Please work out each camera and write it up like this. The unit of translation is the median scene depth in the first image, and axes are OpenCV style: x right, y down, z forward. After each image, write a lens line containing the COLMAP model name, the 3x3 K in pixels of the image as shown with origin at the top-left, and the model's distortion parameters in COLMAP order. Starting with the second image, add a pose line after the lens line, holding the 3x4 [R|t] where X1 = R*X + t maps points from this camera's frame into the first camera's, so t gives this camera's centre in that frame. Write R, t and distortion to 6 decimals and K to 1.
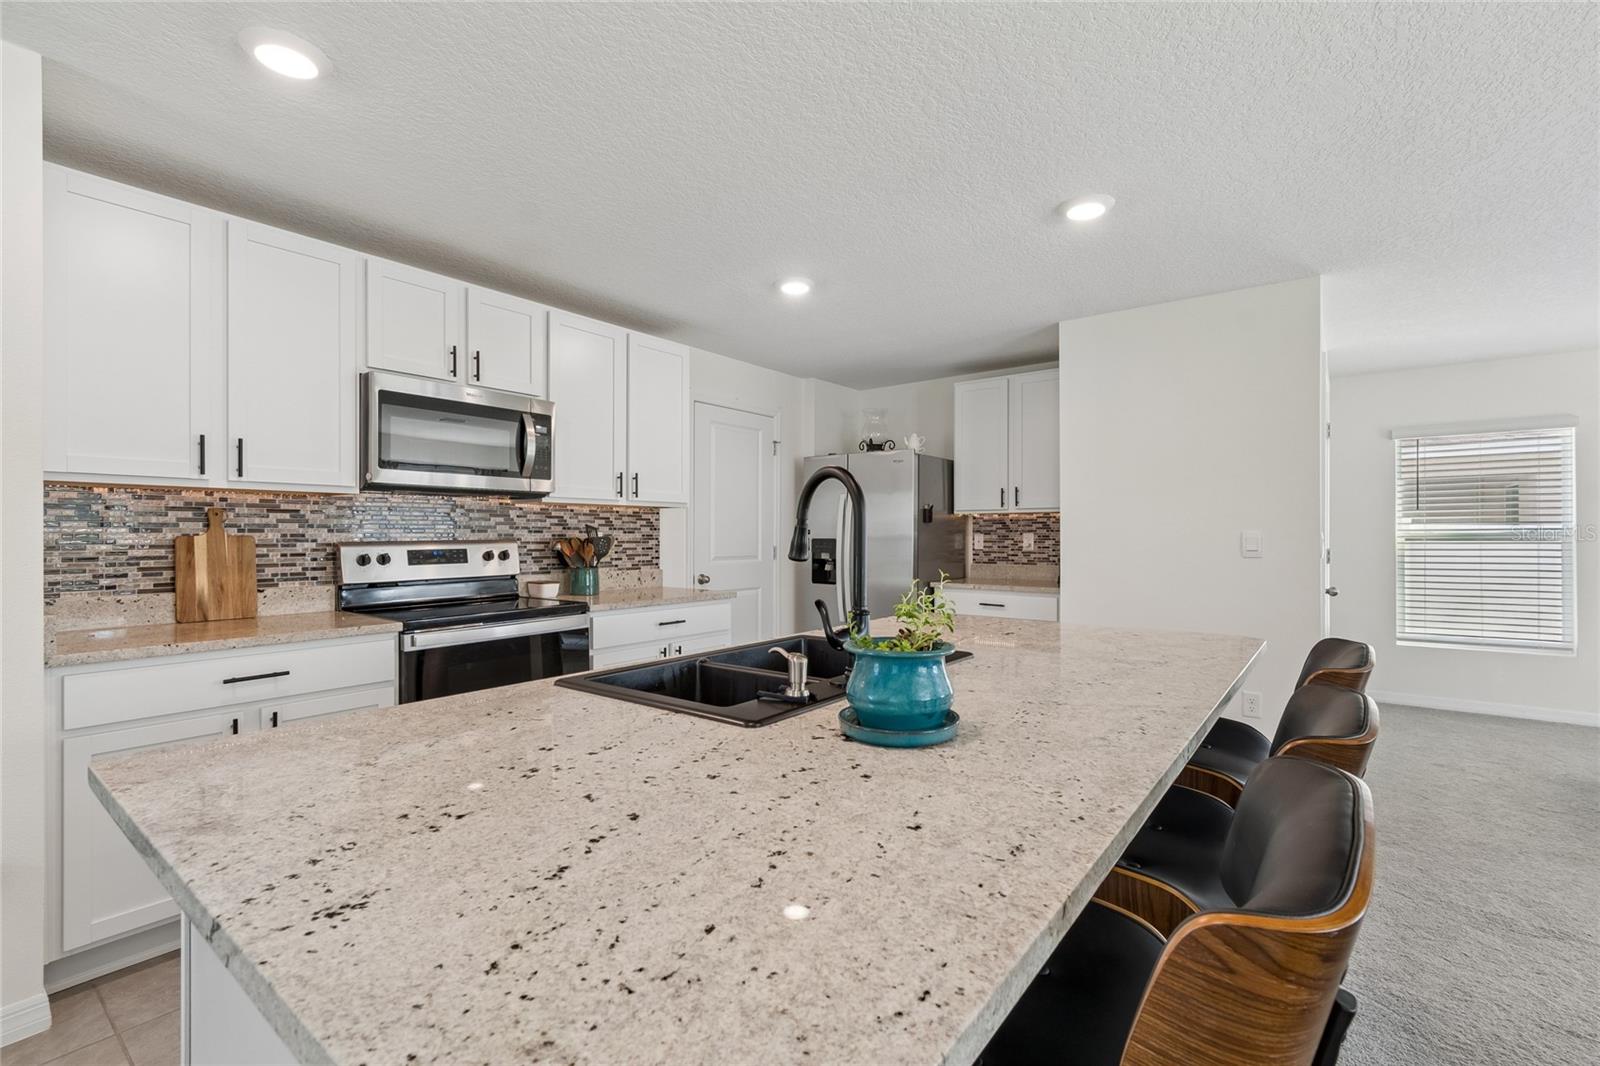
lens RADIAL K [[707.4, 0, 806.0], [0, 707.4, 535.7], [0, 0, 1]] dist [0.004417, -0.003142]
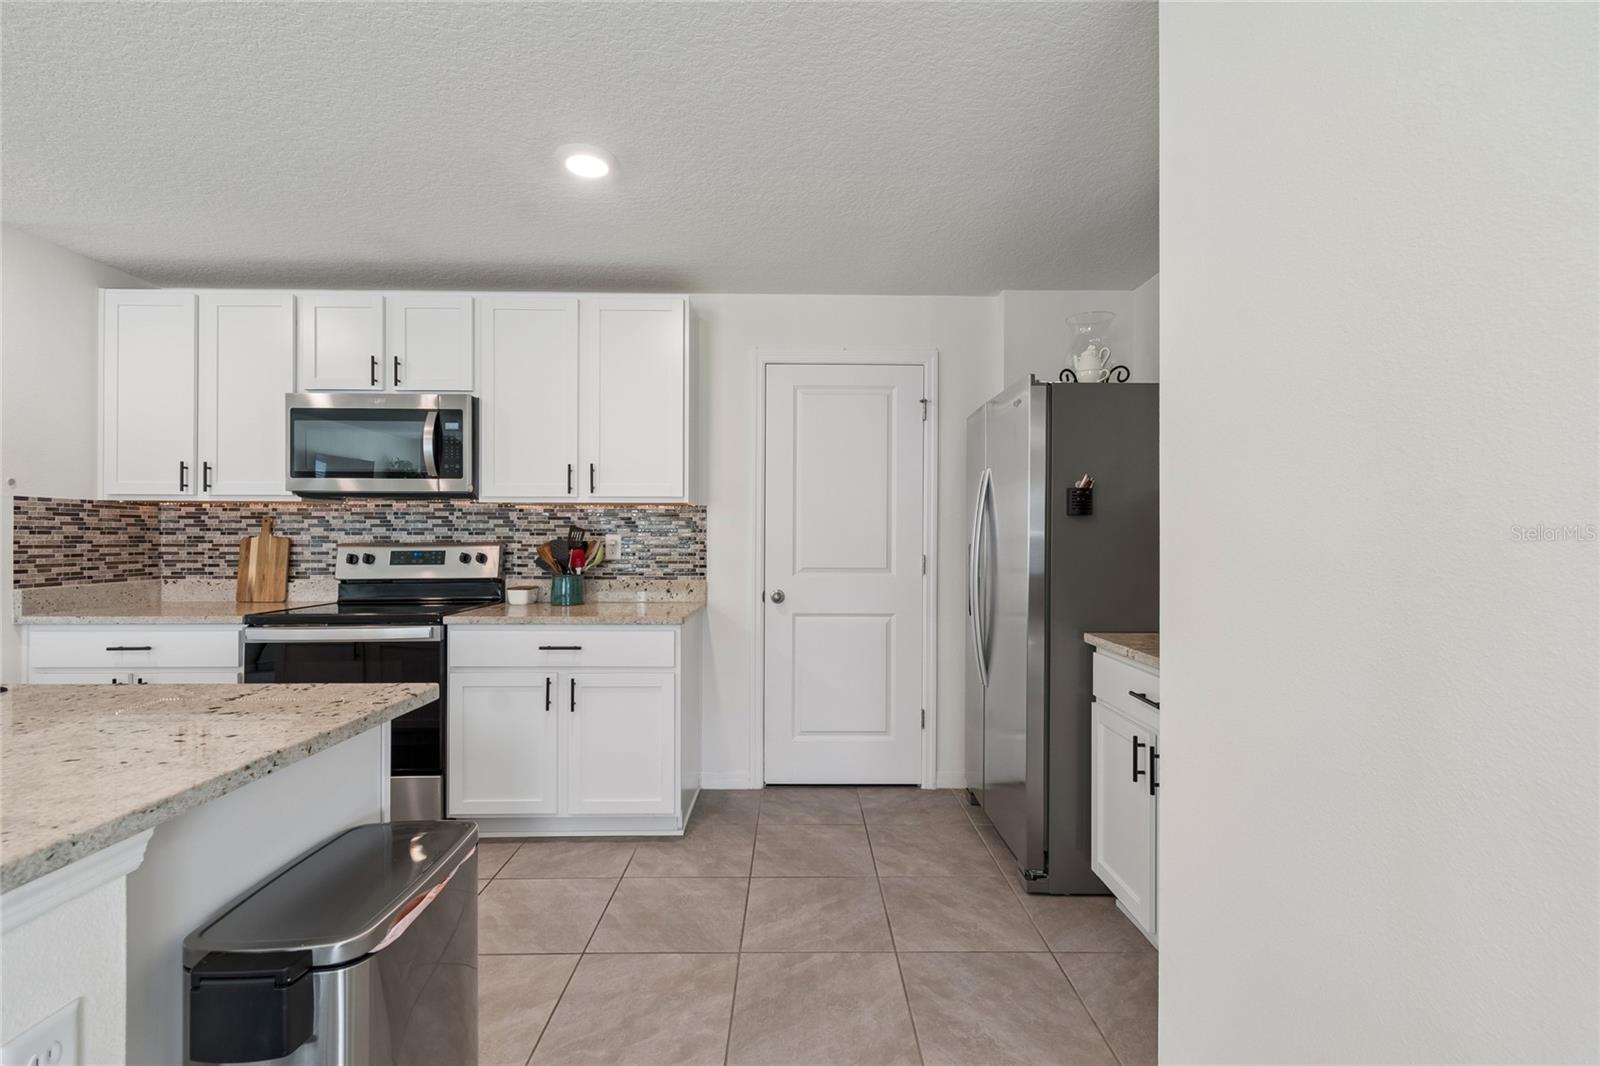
lens RADIAL K [[707.4, 0, 806.0], [0, 707.4, 535.7], [0, 0, 1]] dist [0.004417, -0.003142]
pose [[0.626010, 0.000458, -0.779815, 0.718028], [-0.003232, 0.999993, -0.002008, -0.003353], [0.779808, 0.003777, 0.626007, 0.849315]]
